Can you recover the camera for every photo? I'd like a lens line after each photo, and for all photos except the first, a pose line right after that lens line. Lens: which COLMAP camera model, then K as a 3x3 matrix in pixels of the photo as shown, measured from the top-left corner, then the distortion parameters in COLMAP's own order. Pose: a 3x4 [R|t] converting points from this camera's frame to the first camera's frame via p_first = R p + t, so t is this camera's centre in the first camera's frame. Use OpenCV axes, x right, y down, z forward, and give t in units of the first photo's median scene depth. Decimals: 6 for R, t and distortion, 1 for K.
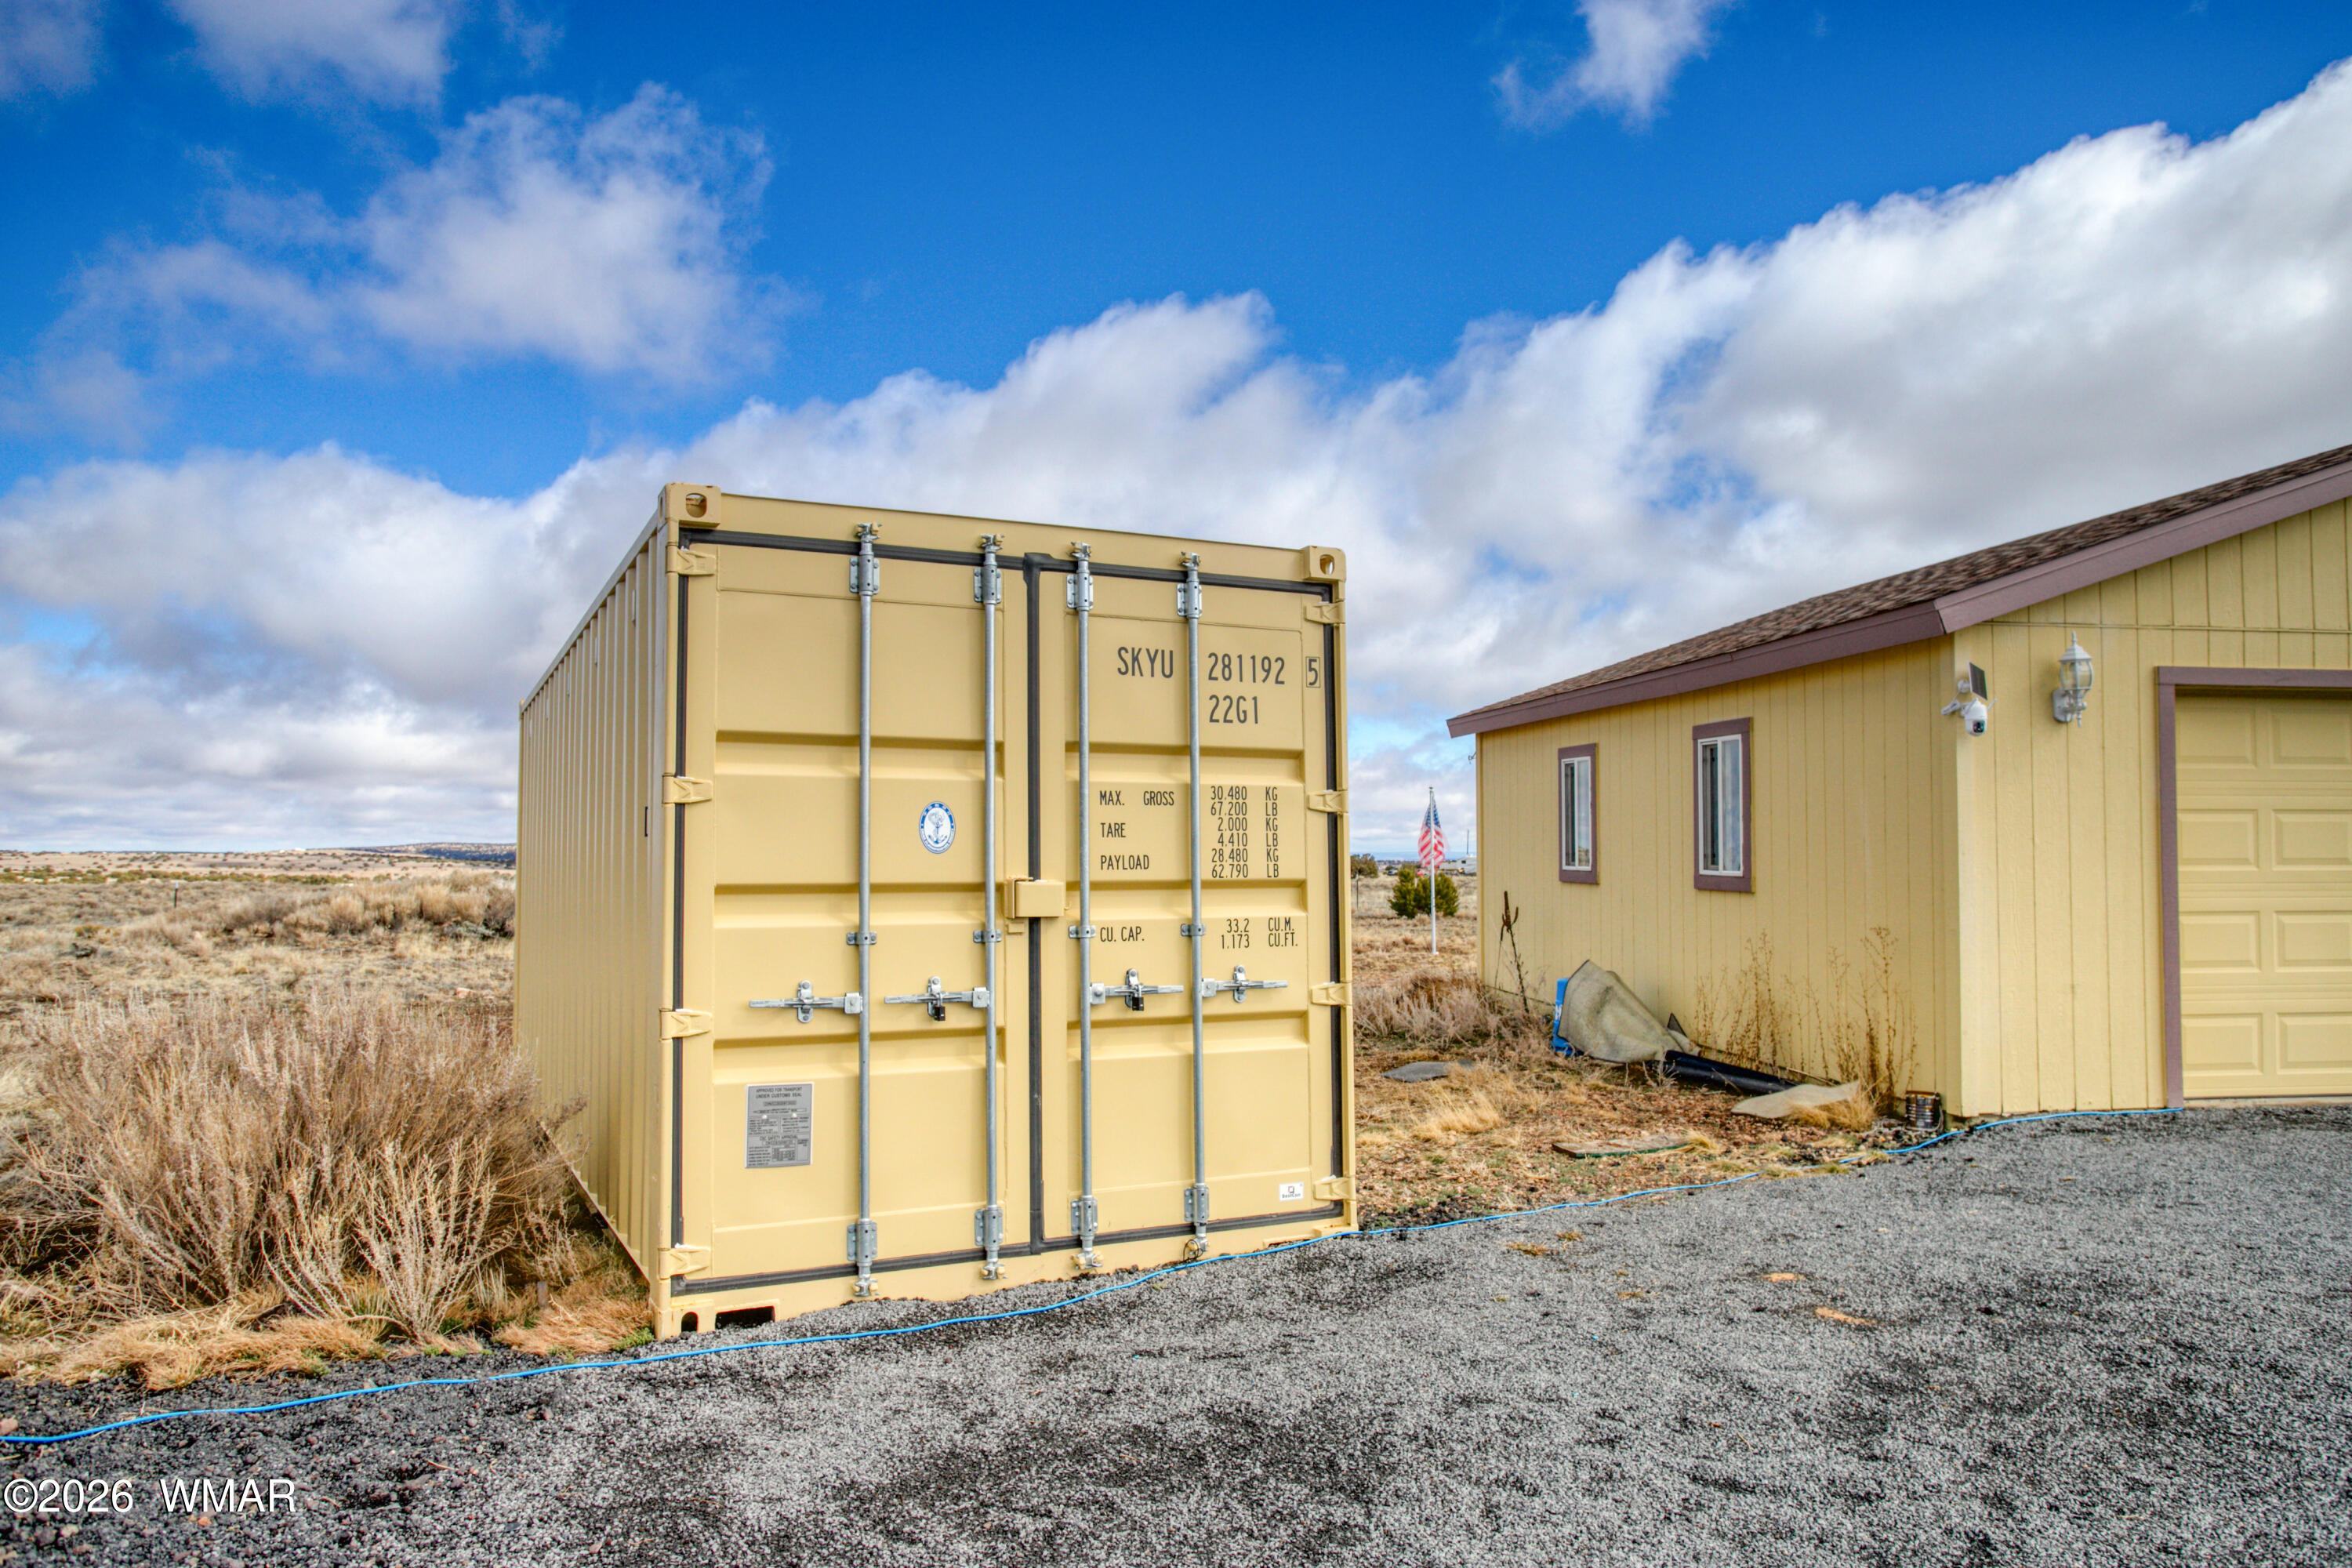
lens RADIAL K [[1948.0, 0, 1176.0], [0, 1948.0, 784.0], [0, 0, 1]] dist [0.090805, 0.008409]
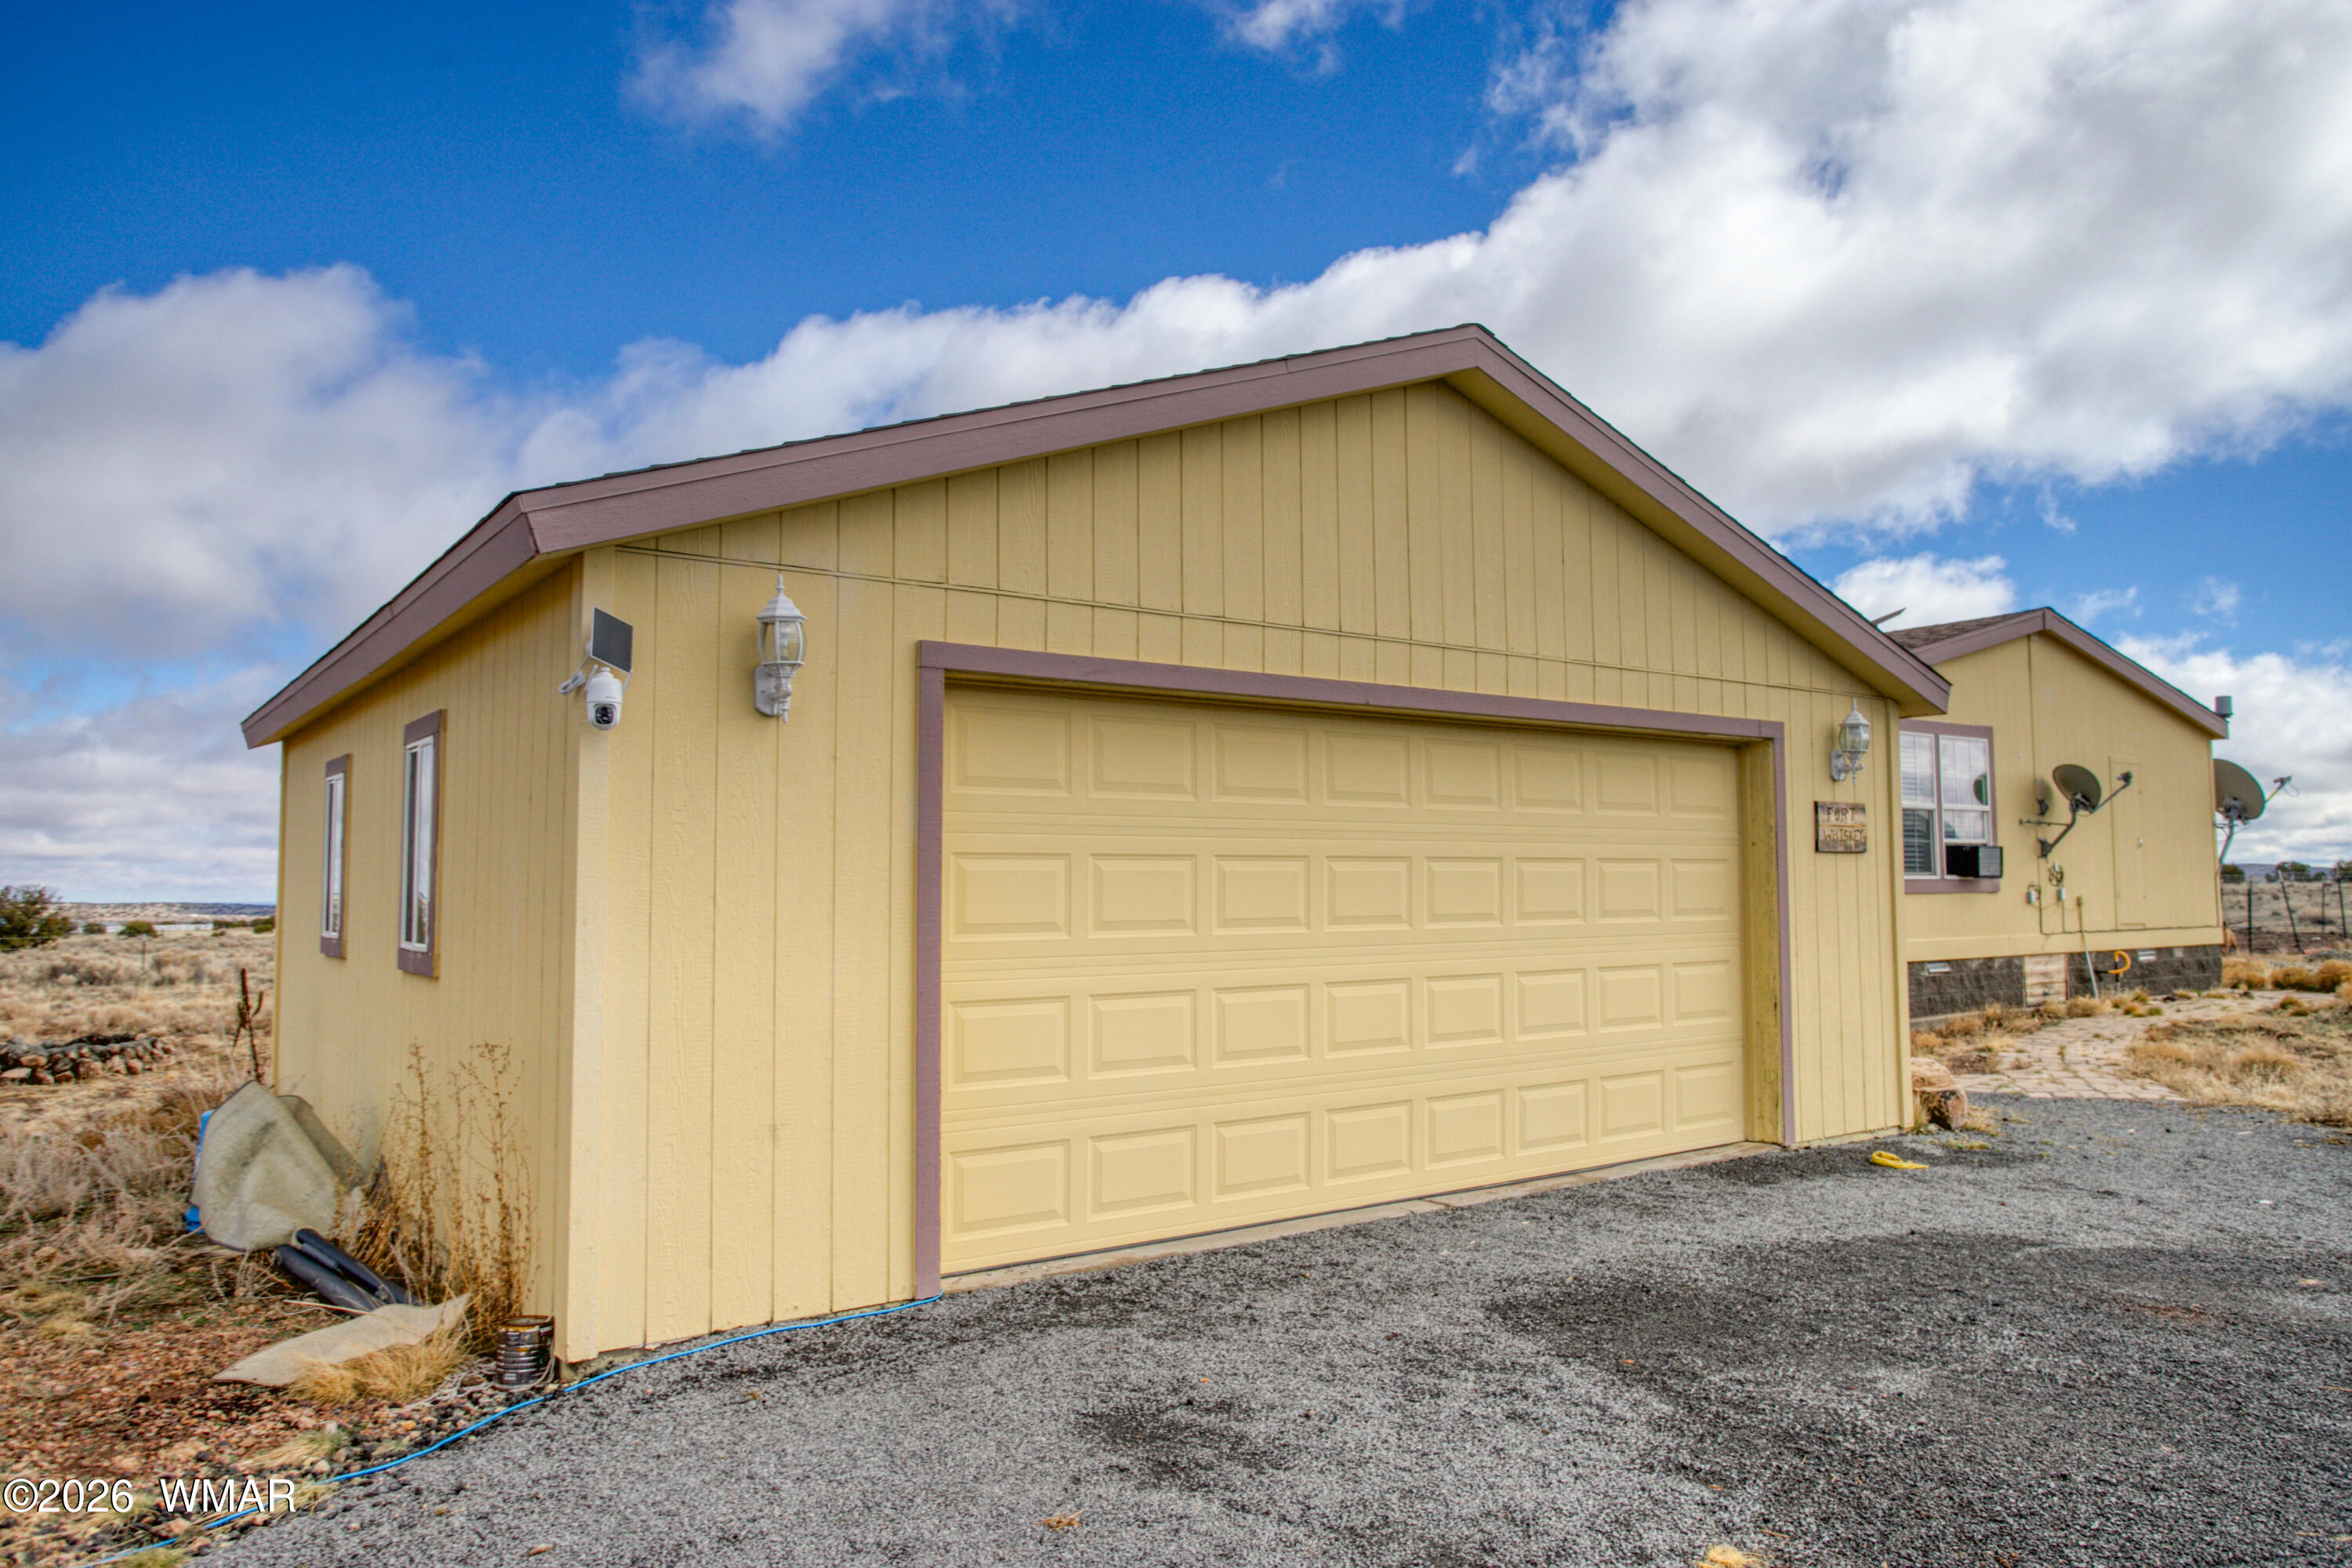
lens RADIAL K [[1948.0, 0, 1176.0], [0, 1948.0, 784.0], [0, 0, 1]] dist [0.090805, 0.008409]
pose [[0.918750, 0.021023, 0.394280, 0.310888], [-0.011690, 0.999592, -0.026058, 0.005803], [-0.394667, 0.019332, 0.918621, 0.356059]]
